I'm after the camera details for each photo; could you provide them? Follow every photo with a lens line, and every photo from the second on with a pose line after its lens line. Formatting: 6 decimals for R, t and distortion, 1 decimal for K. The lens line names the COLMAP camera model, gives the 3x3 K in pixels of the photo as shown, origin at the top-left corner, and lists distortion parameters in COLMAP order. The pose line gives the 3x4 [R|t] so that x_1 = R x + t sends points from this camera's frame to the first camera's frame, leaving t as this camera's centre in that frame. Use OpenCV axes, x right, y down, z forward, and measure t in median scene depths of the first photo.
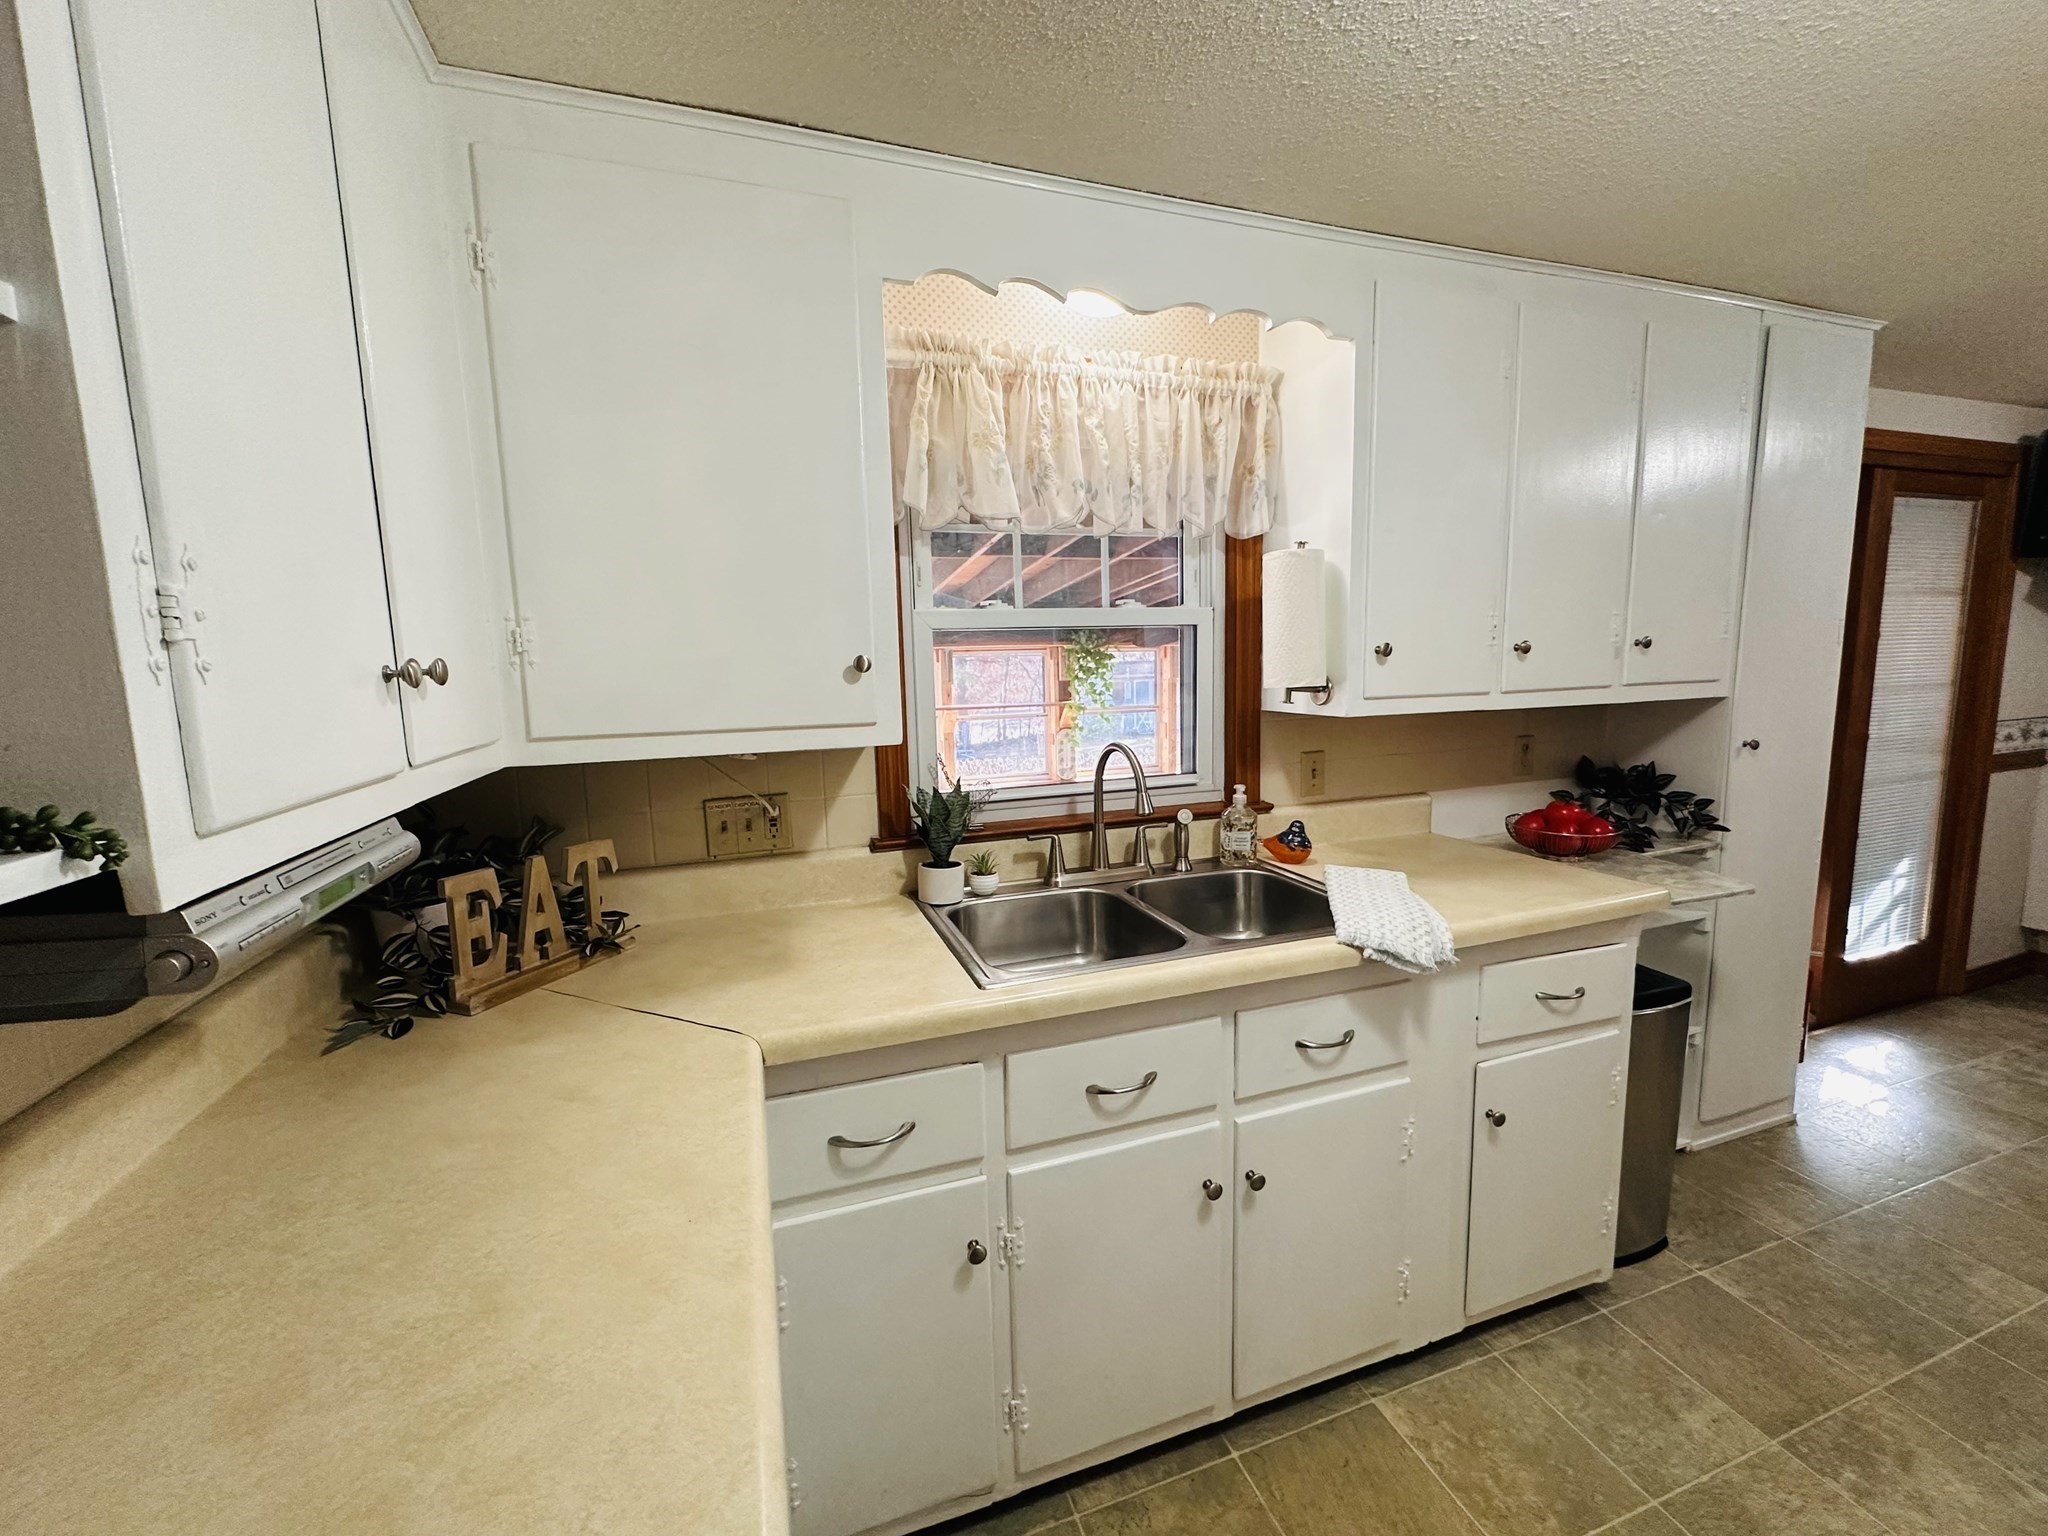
lens RADIAL K [[819.1, 0, 1023.4], [0, 819.1, 770.6], [0, 0, 1]] dist [-0.005429, 0.000802]
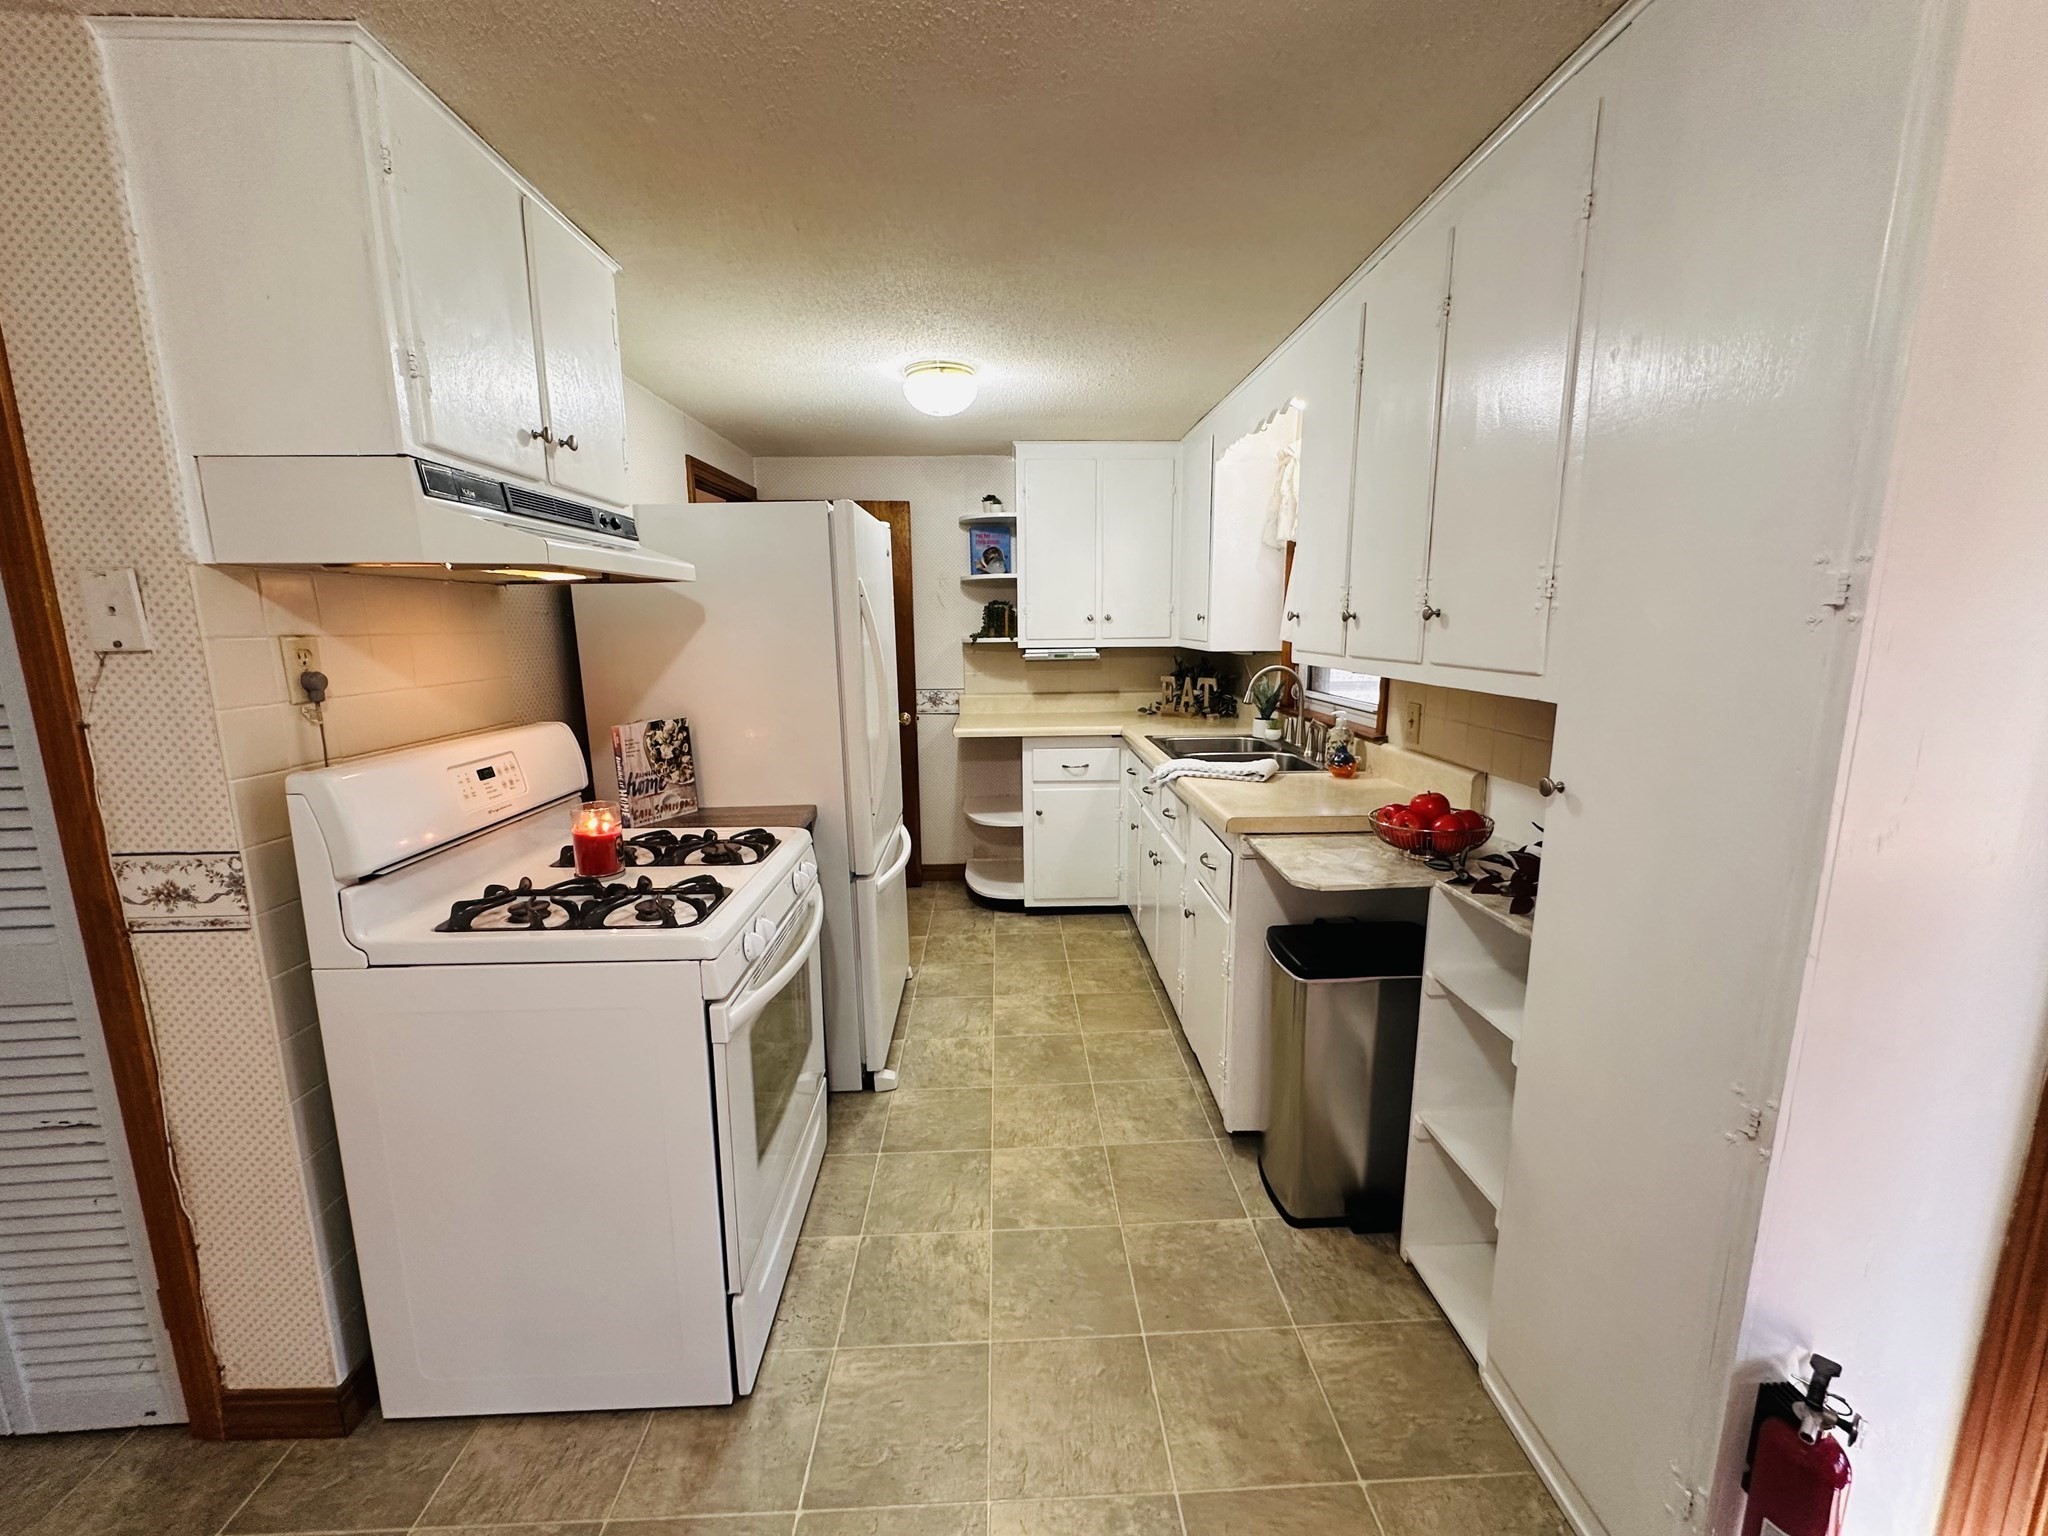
lens RADIAL K [[819.1, 0, 1024.8], [0, 819.1, 765.9], [0, 0, 1]] dist [-0.005429, 0.000802]
pose [[-0.292288, 0.197540, -0.935706, 2.260567], [-0.111847, 0.964658, 0.238590, -0.214329], [0.949767, 0.174393, -0.259864, 1.129399]]
